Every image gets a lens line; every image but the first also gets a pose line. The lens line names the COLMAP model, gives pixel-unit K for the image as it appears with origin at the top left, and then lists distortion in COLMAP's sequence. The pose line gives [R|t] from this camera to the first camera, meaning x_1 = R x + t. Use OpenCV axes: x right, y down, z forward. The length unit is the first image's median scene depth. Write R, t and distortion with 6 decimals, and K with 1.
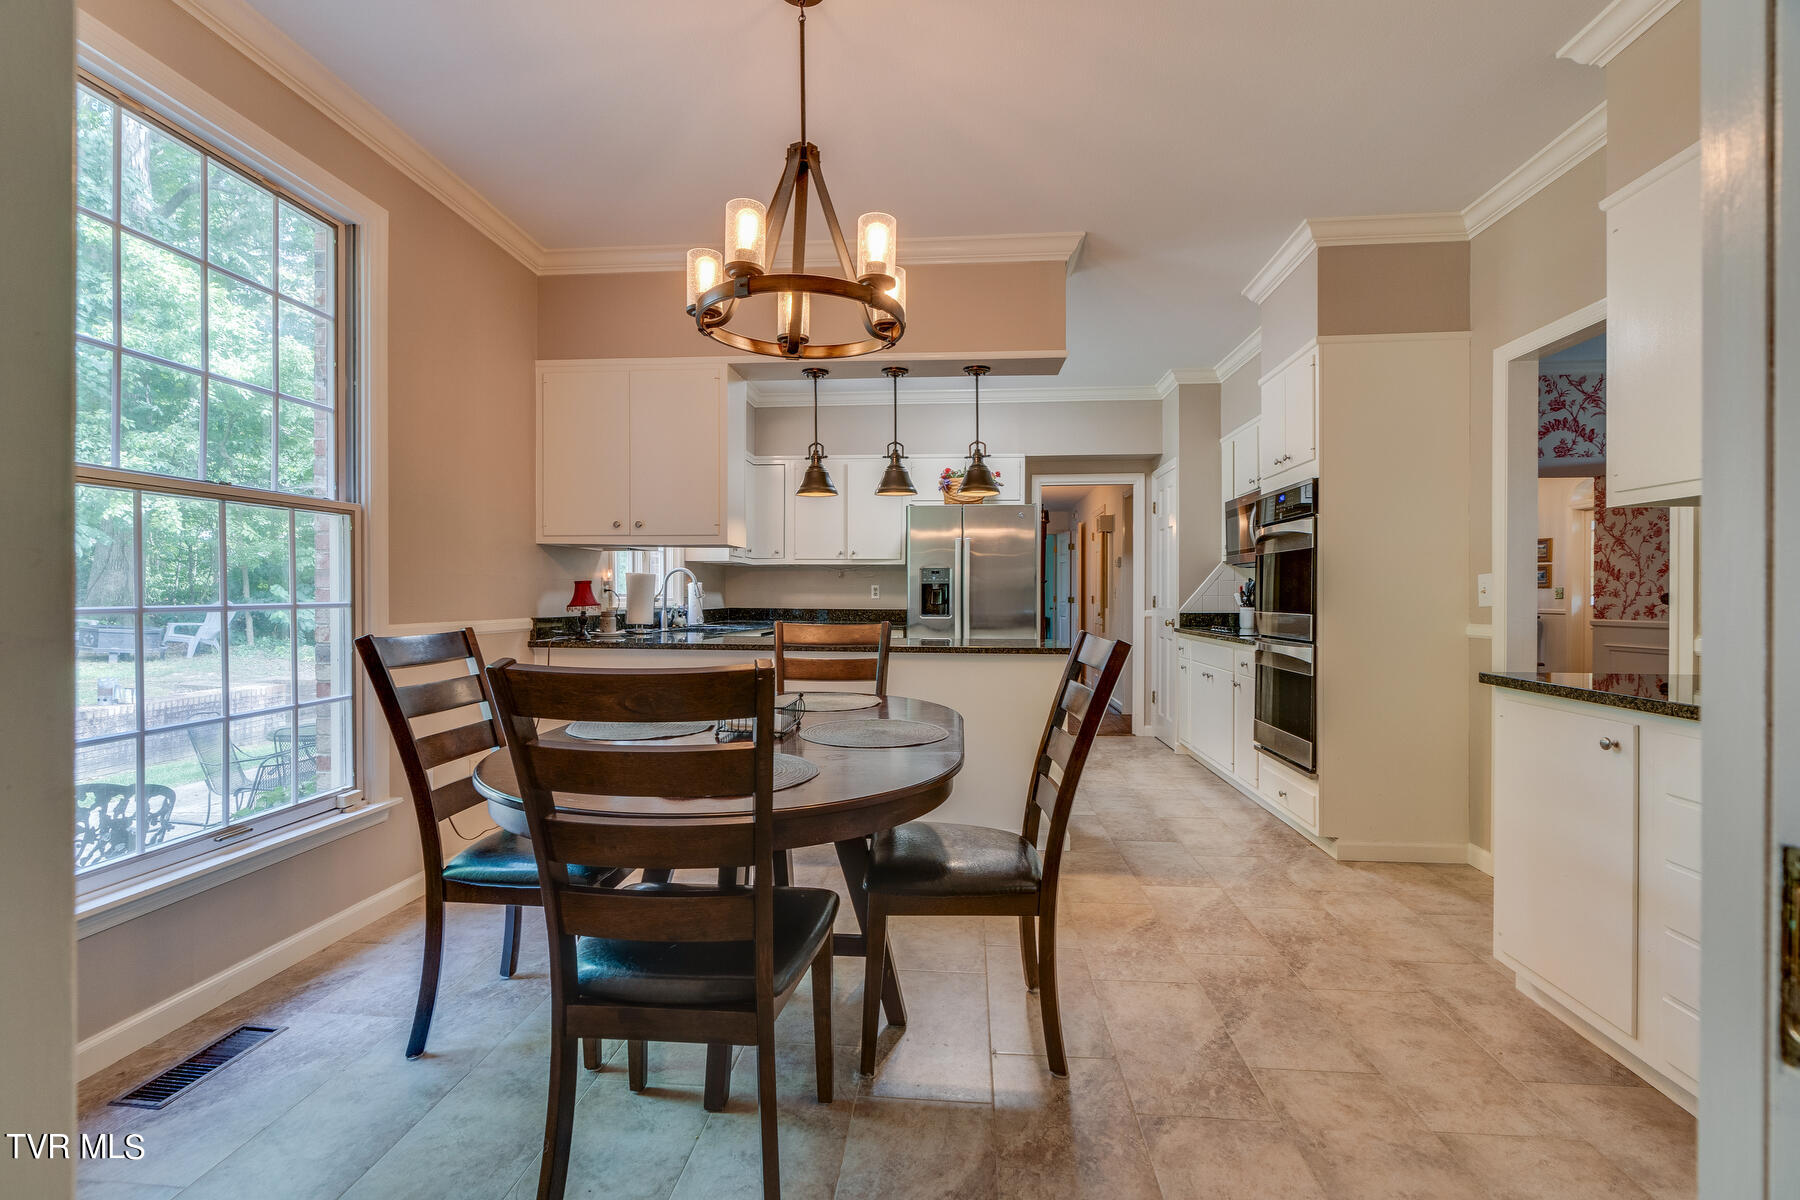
lens RADIAL K [[815.5, 0, 896.4], [0, 815.5, 598.5], [0, 0, 1]] dist [-0.003652, 0.000498]
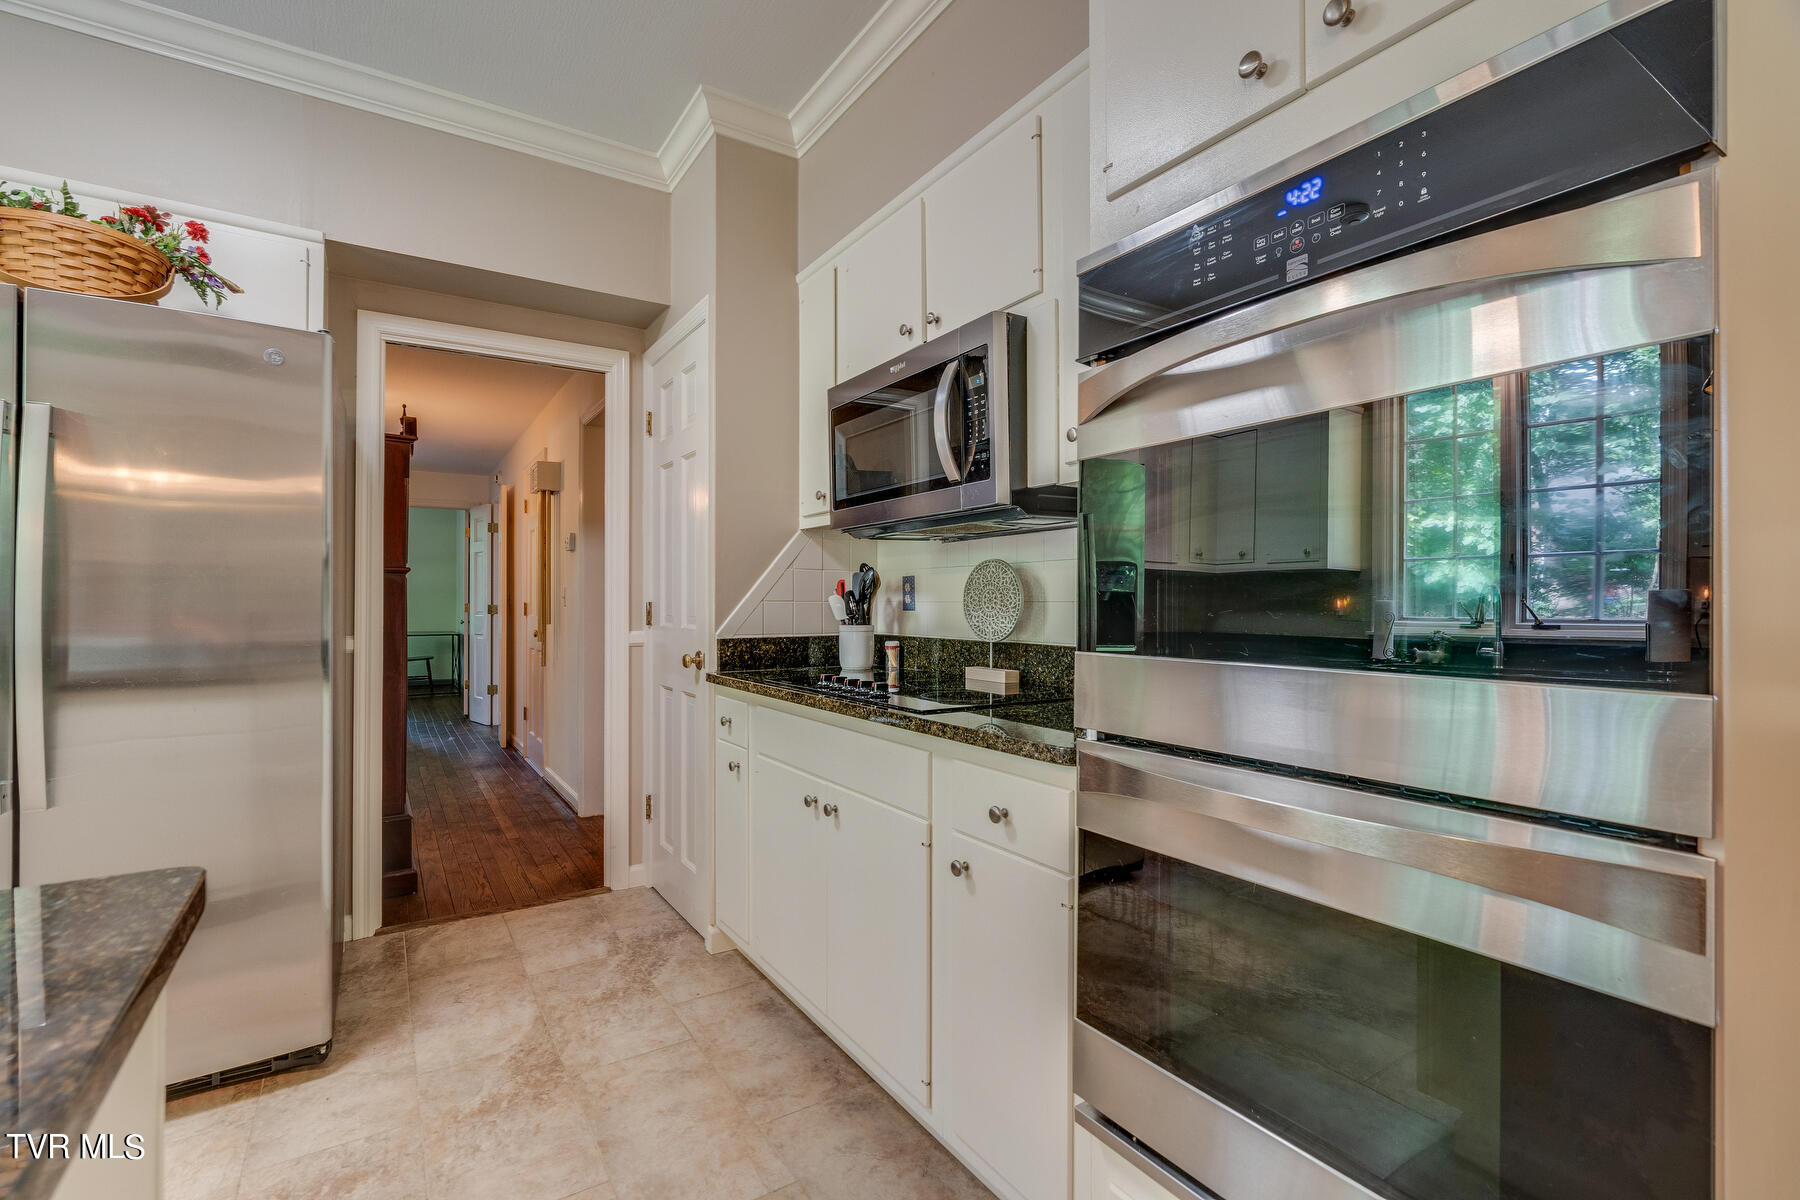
lens RADIAL K [[815.5, 0, 895.2], [0, 815.5, 601.7], [0, 0, 1]] dist [-0.003652, 0.000498]
pose [[0.795028, -0.000607, 0.606573, 0.137725], [0.003802, 0.999985, -0.003983, -0.001024], [-0.606561, 0.005473, 0.795018, 0.526883]]
